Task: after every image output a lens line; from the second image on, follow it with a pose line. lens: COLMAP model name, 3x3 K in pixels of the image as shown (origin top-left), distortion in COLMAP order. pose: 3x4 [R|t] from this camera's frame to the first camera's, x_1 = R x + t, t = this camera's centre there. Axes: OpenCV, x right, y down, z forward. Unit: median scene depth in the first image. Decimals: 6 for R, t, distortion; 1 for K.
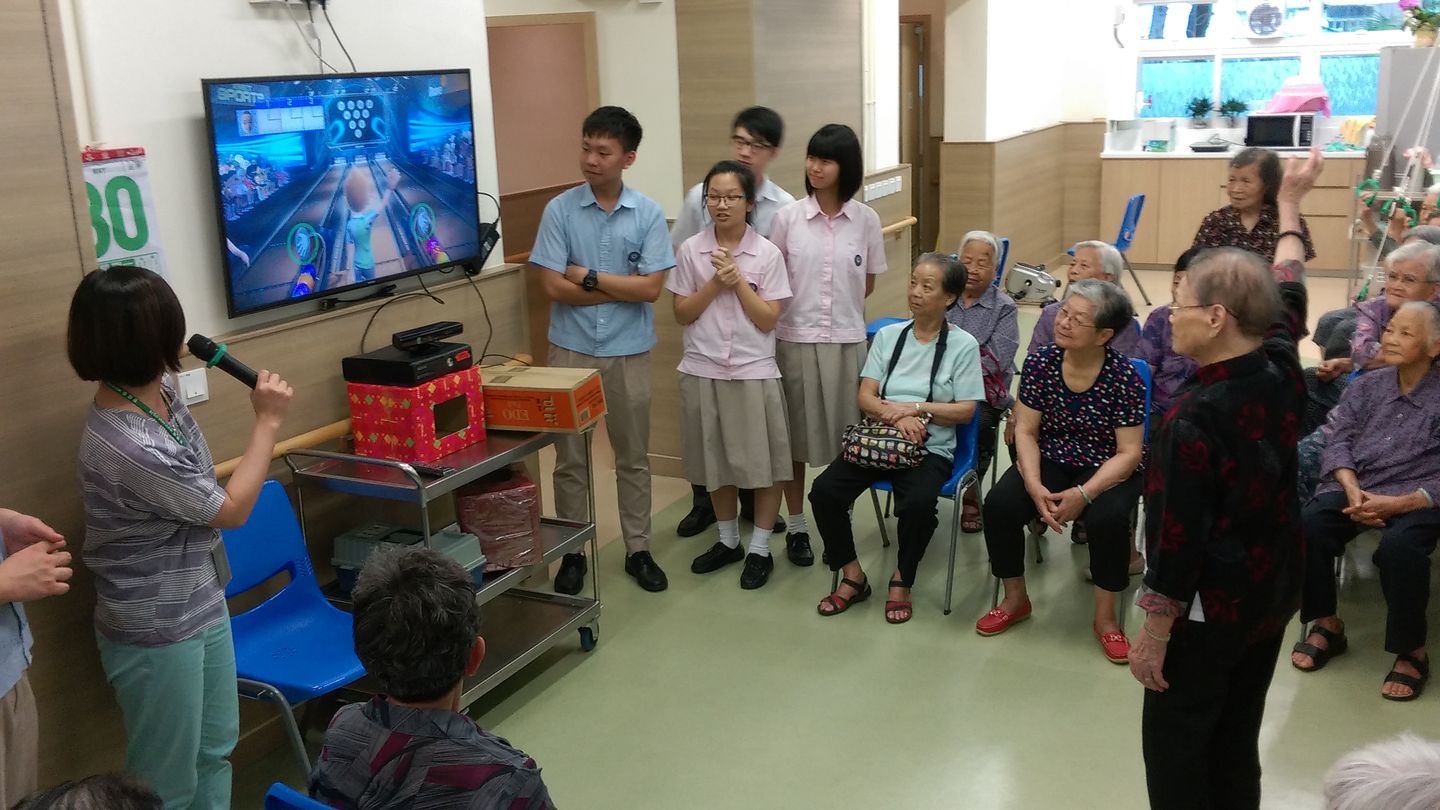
lens RADIAL K [[1337.9, 0, 730.1], [0, 1337.9, 398.8], [0, 0, 1]] dist [0.100043, -0.190449]
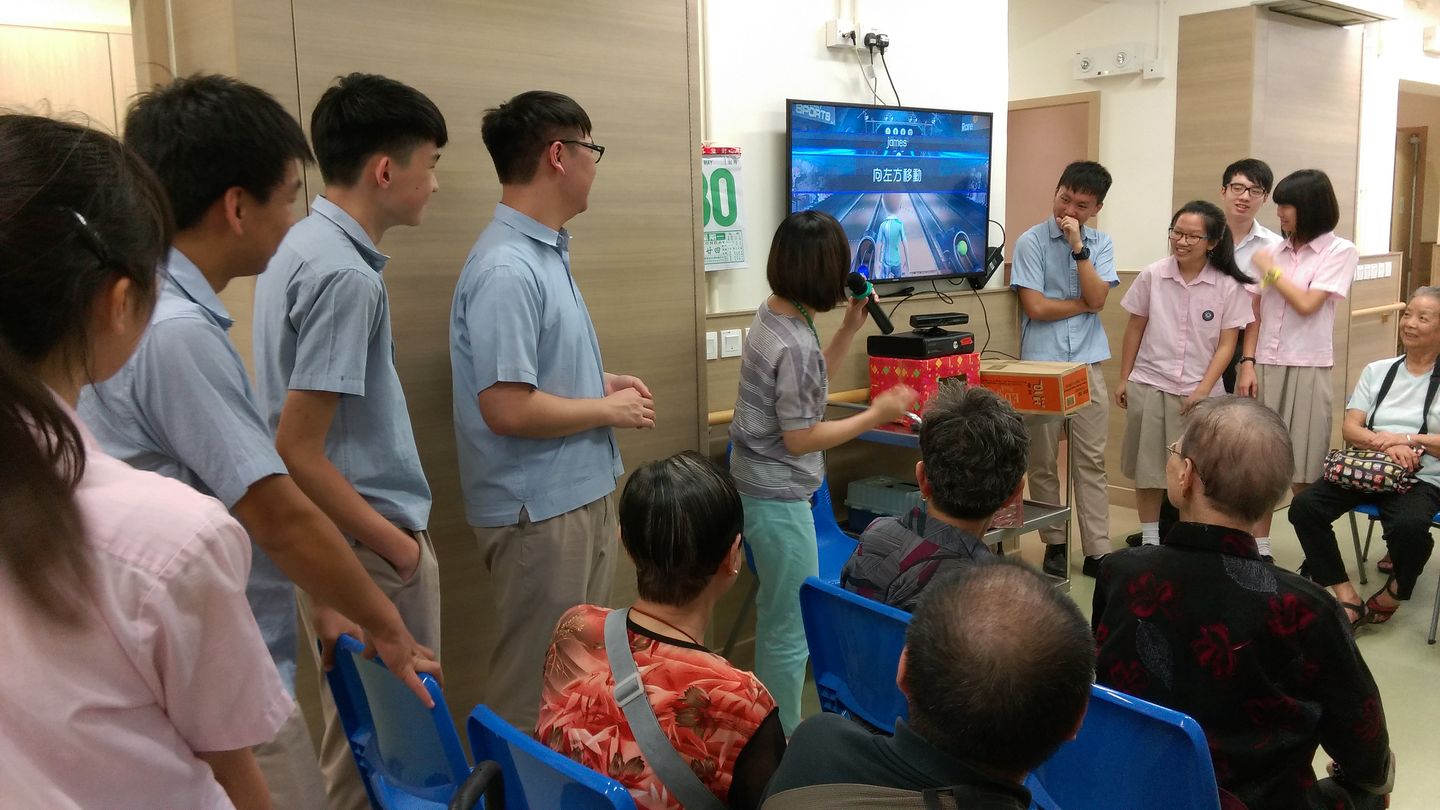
lens RADIAL K [[1152.9, 0, 731.4], [0, 1152.9, 396.3], [0, 0, 1]] dist [0.062634, -0.109277]
pose [[0.927603, 0.069704, -0.367008, -0.016238], [-0.101590, 0.992481, -0.068268, 0.101490], [0.359490, 0.100610, 0.927709, -0.001151]]
